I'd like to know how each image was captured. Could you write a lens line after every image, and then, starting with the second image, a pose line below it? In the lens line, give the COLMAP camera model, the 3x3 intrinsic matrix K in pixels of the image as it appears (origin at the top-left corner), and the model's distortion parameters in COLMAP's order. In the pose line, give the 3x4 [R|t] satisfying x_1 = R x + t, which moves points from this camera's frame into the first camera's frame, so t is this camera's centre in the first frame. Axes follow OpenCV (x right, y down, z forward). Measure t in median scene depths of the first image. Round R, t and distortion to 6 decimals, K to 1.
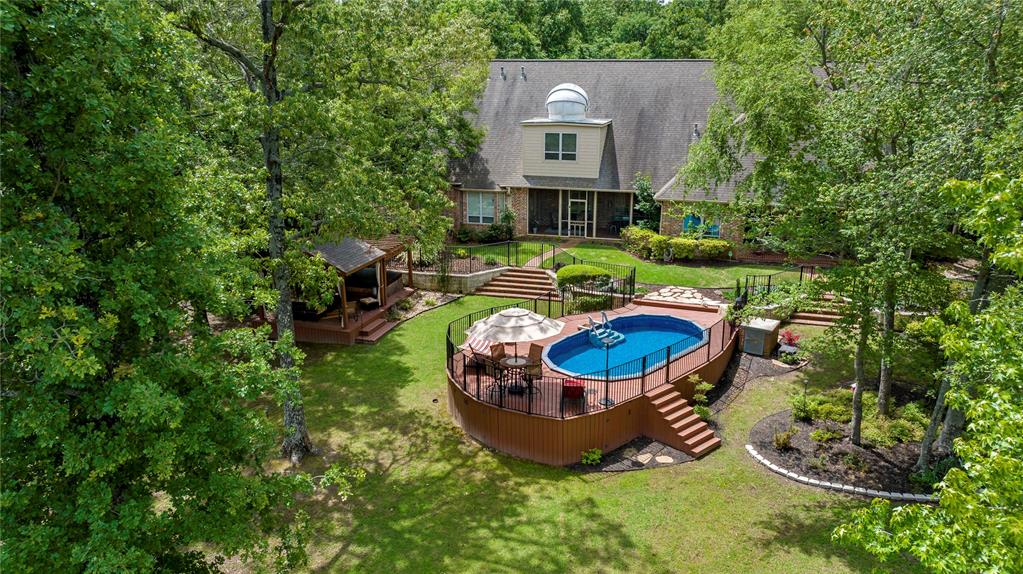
lens RADIAL K [[735.5, 0, 511.9], [0, 735.5, 285.9], [0, 0, 1]] dist [-0.002616, -0.000235]
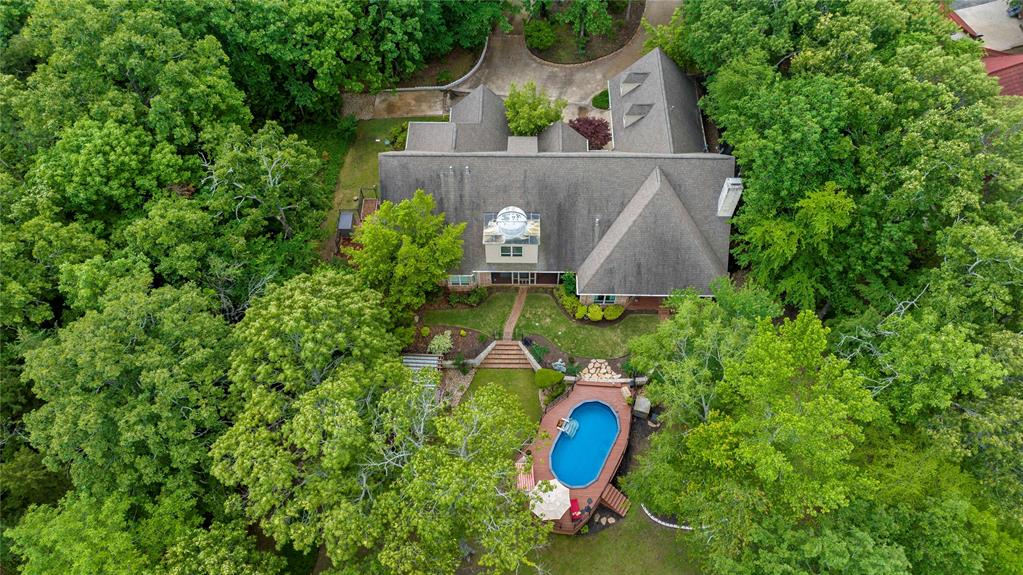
lens RADIAL K [[735.5, 0, 513.4], [0, 735.5, 288.4], [0, 0, 1]] dist [-0.002616, -0.000235]
pose [[0.964972, -0.217766, 0.146308, -0.197990], [0.081771, 0.779553, 0.620976, -1.271456], [-0.249282, -0.587261, 0.770054, -0.233877]]
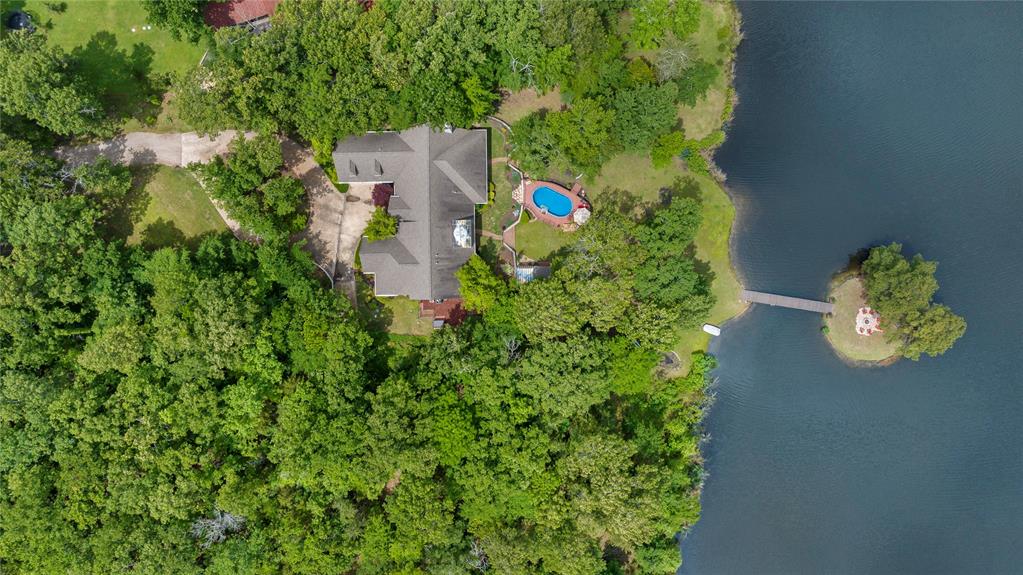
lens RADIAL K [[735.5, 0, 511.0], [0, 735.5, 287.8], [0, 0, 1]] dist [-0.002616, -0.000235]
pose [[-0.298734, -0.954097, -0.021397, -0.154738], [0.257985, -0.102322, 0.960715, -3.776541], [-0.918805, 0.281478, 0.276710, 0.070440]]
